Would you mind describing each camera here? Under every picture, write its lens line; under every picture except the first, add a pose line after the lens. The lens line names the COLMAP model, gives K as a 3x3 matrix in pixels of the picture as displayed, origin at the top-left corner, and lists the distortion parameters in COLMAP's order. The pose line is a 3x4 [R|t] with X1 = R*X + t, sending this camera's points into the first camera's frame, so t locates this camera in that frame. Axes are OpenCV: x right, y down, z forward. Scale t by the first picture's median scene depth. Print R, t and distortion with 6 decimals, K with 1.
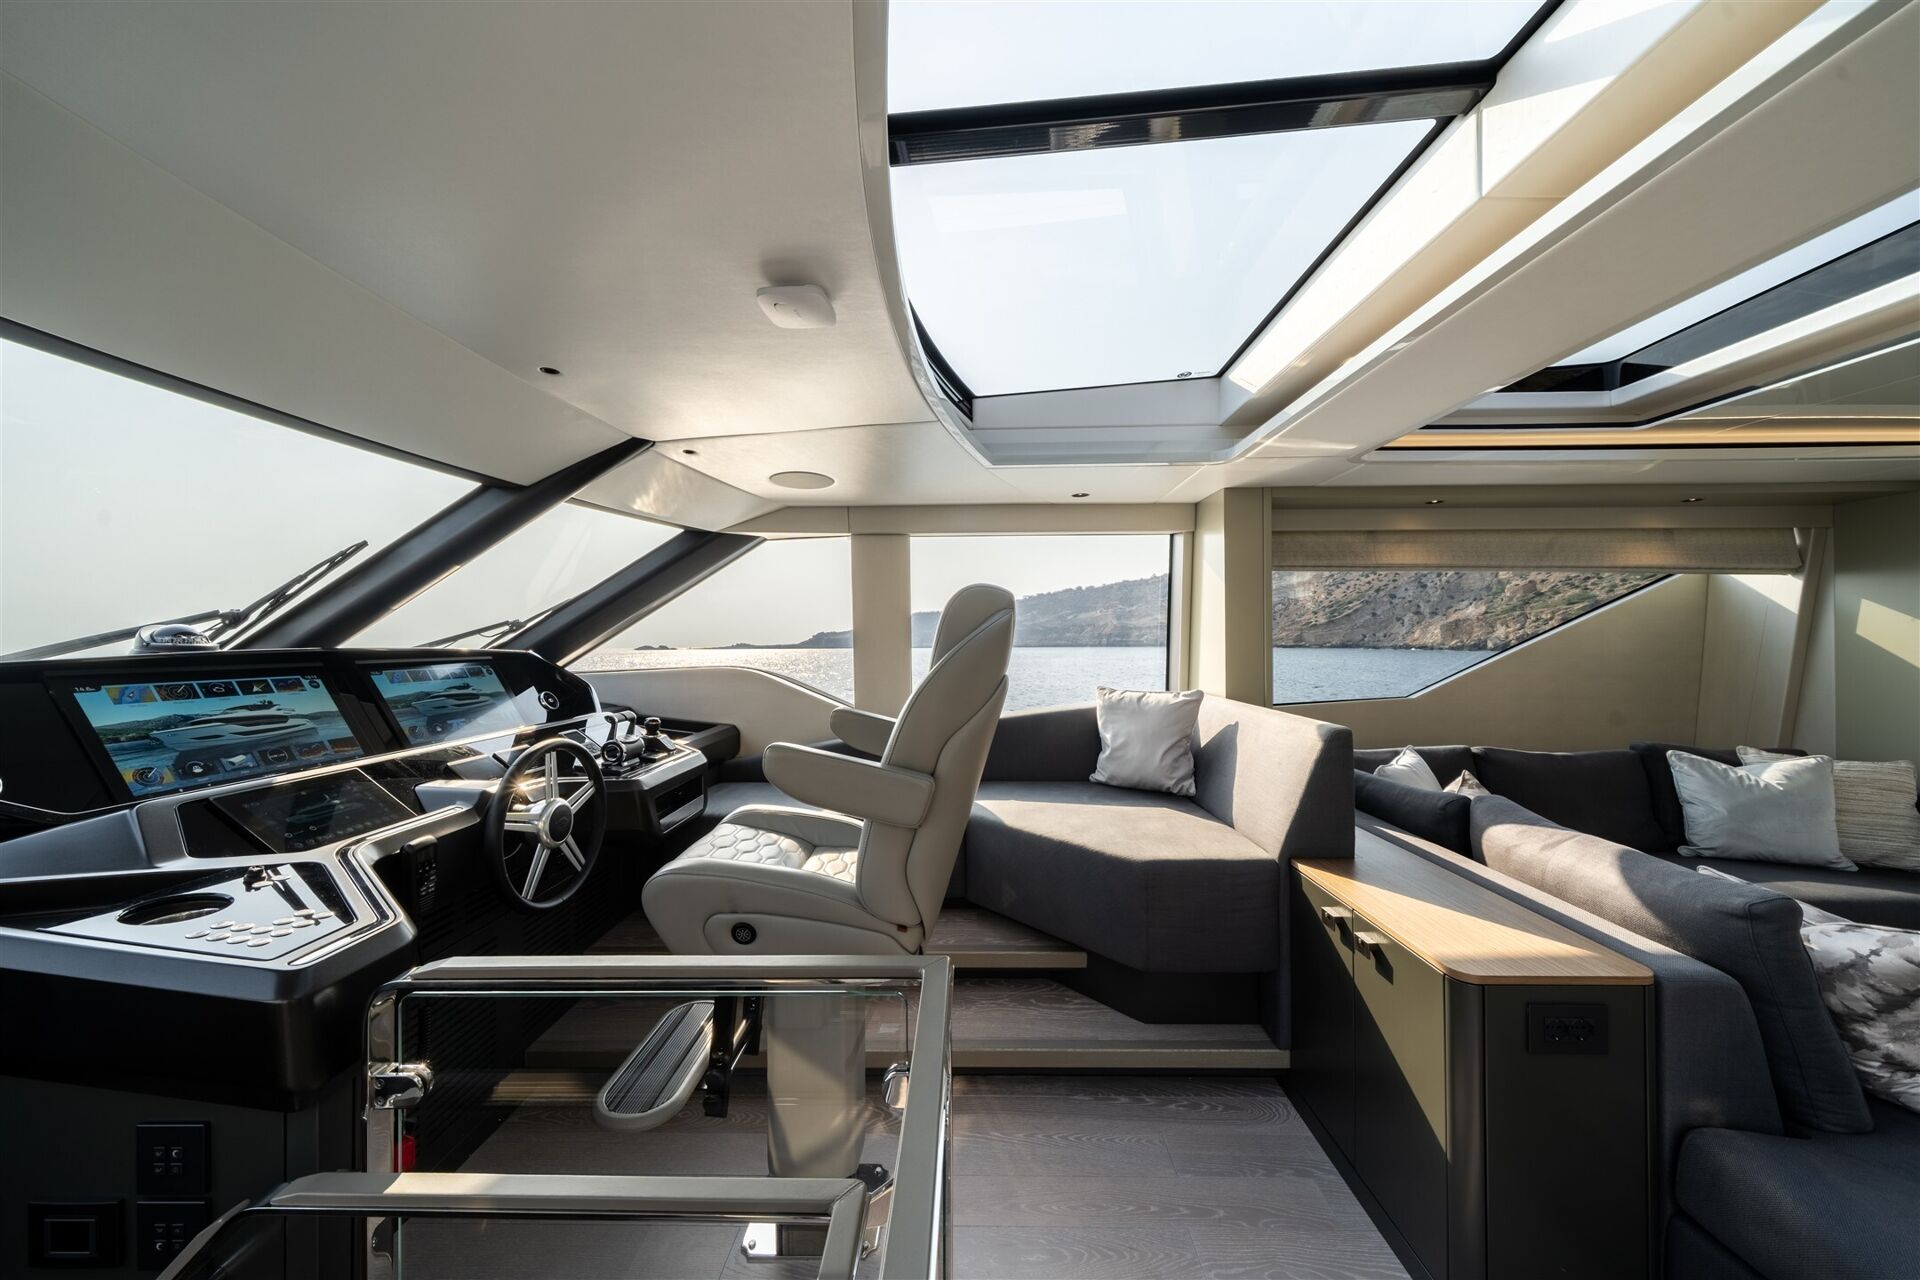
lens RADIAL K [[643.7, 0, 961.2], [0, 643.7, 631.6], [0, 0, 1]] dist [-0.000536, 0.000021]
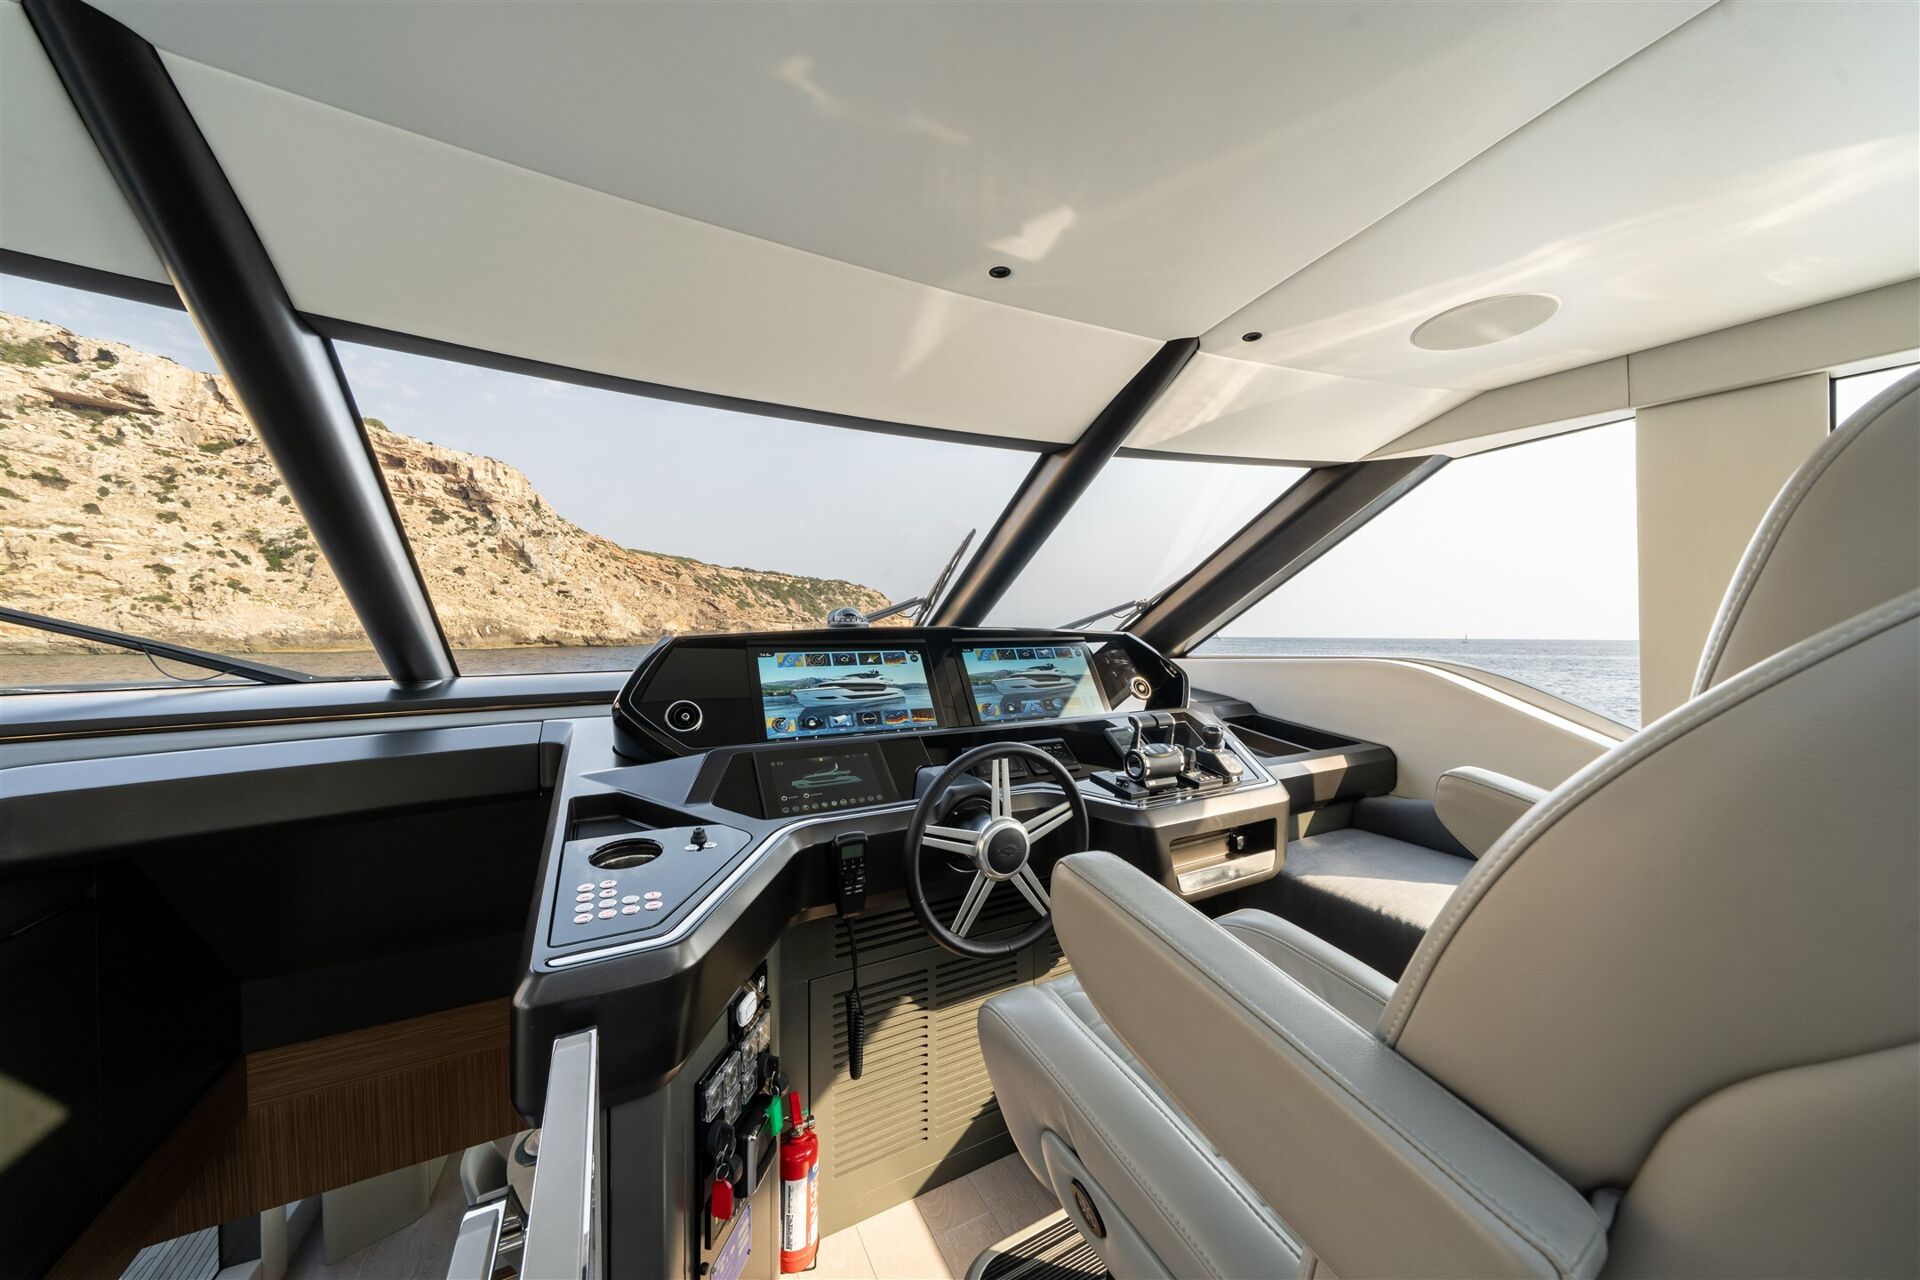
lens RADIAL K [[643.7, 0, 960.8], [0, 643.7, 649.5], [0, 0, 1]] dist [-0.000536, 0.000021]
pose [[0.485826, 0.044363, -0.872929, 0.026862], [0.007711, 0.998455, 0.055034, 0.003563], [0.874022, -0.033468, 0.484733, 0.462806]]
